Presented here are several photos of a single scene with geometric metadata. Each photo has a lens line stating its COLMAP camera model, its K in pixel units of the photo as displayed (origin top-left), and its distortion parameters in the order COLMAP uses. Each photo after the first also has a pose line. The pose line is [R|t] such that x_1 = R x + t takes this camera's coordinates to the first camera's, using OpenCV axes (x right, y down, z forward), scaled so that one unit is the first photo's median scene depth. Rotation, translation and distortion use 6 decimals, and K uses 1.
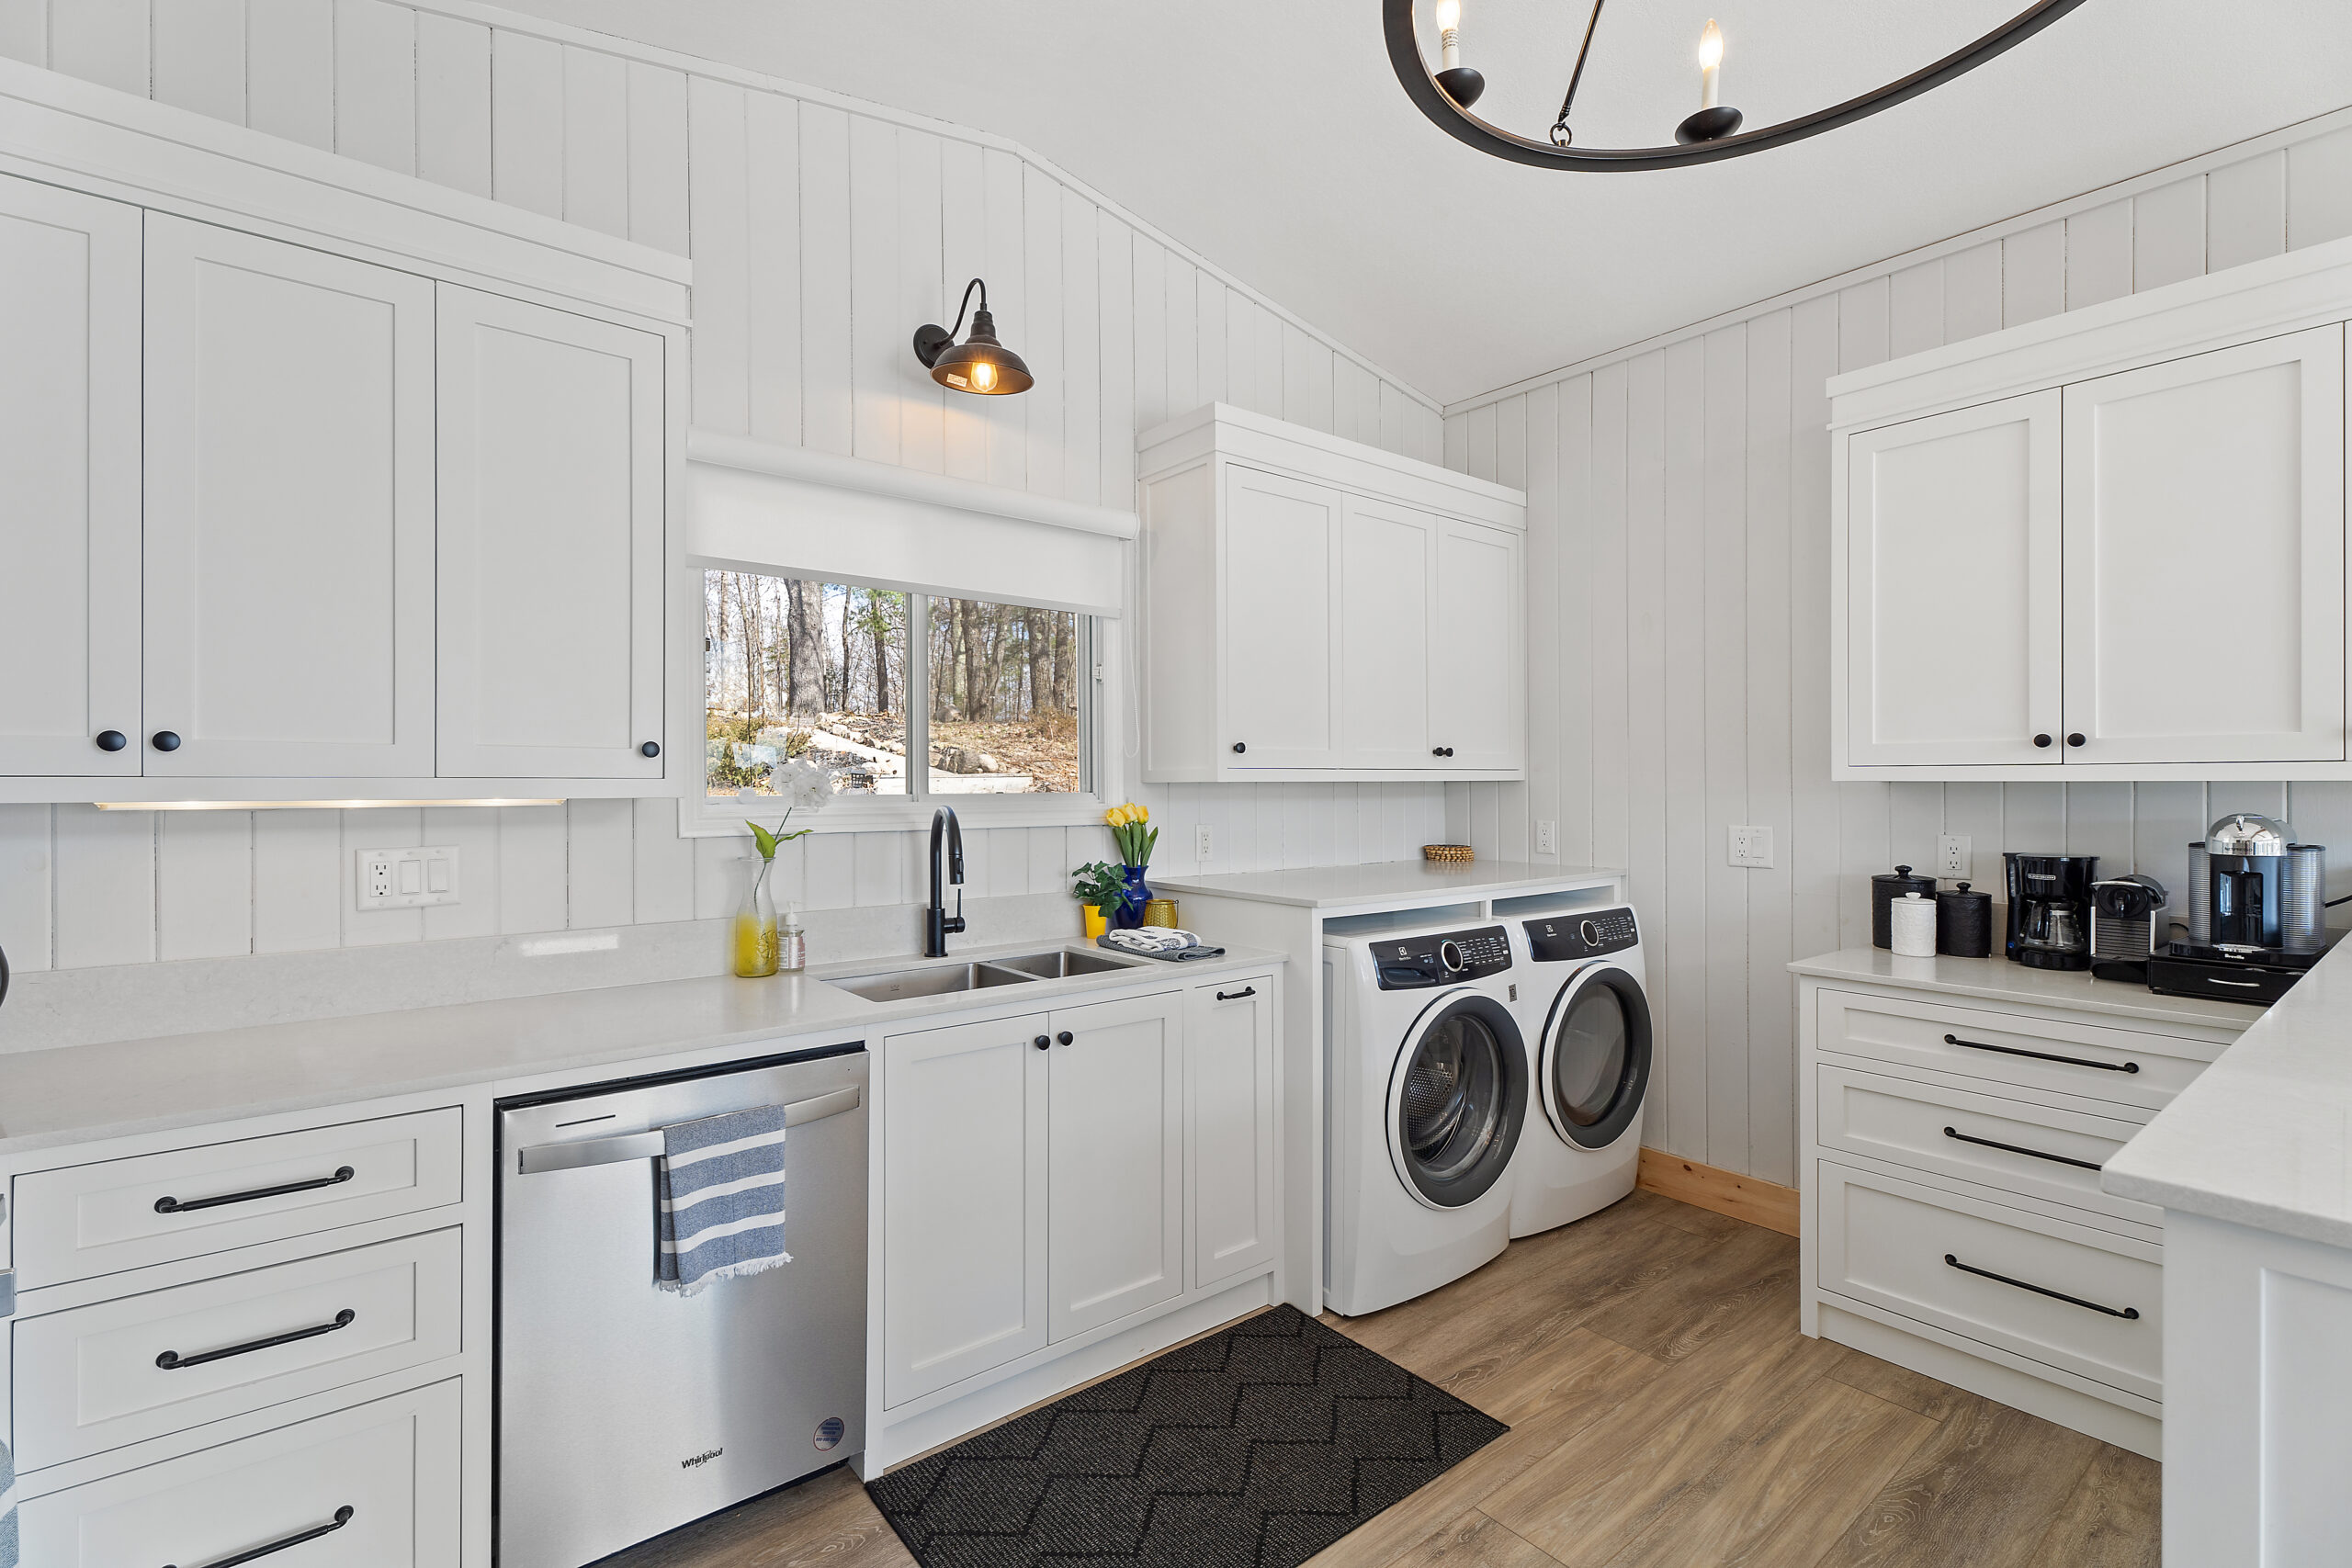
lens RADIAL K [[1052.2, 0, 1169.6], [0, 1052.2, 785.8], [0, 0, 1]] dist [0.001310, 0.000265]
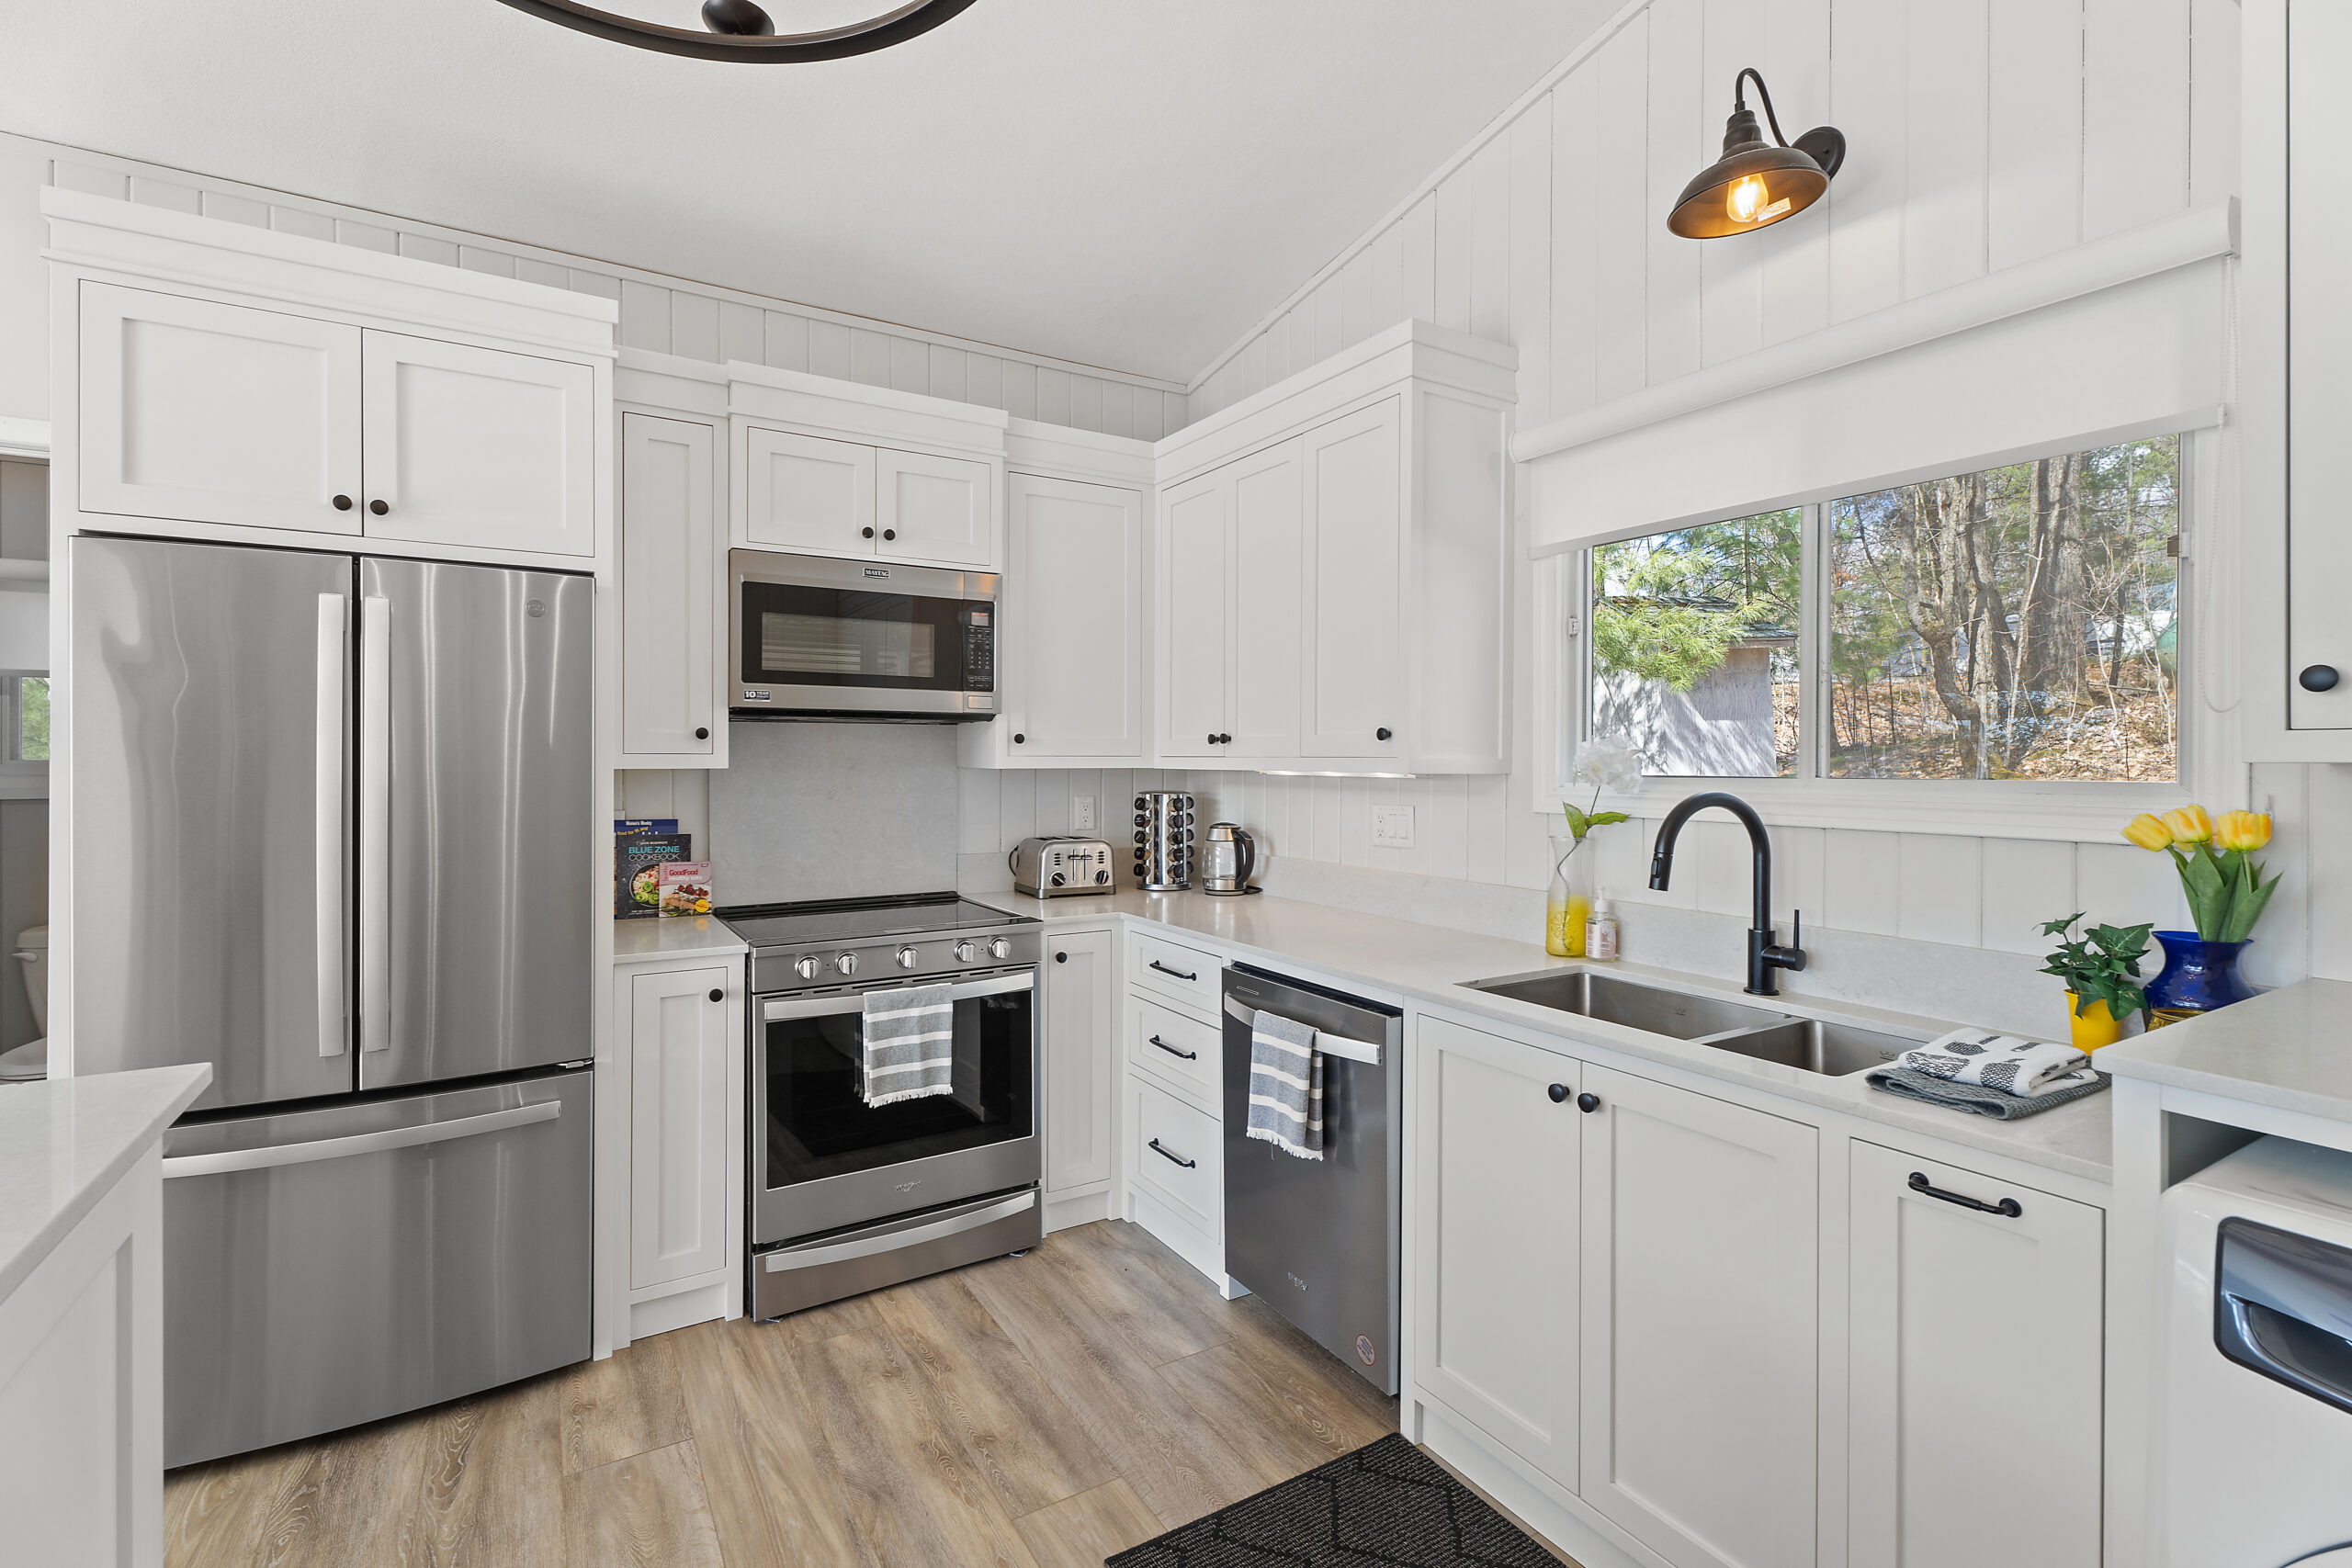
lens RADIAL K [[1052.2, 0, 1179.5], [0, 1052.2, 774.7], [0, 0, 1]] dist [0.001310, 0.000265]
pose [[-0.126622, 0.010672, -0.991894, 0.596408], [-0.009671, 0.999881, 0.011992, 0.001206], [0.991904, 0.011111, -0.126504, 0.709879]]
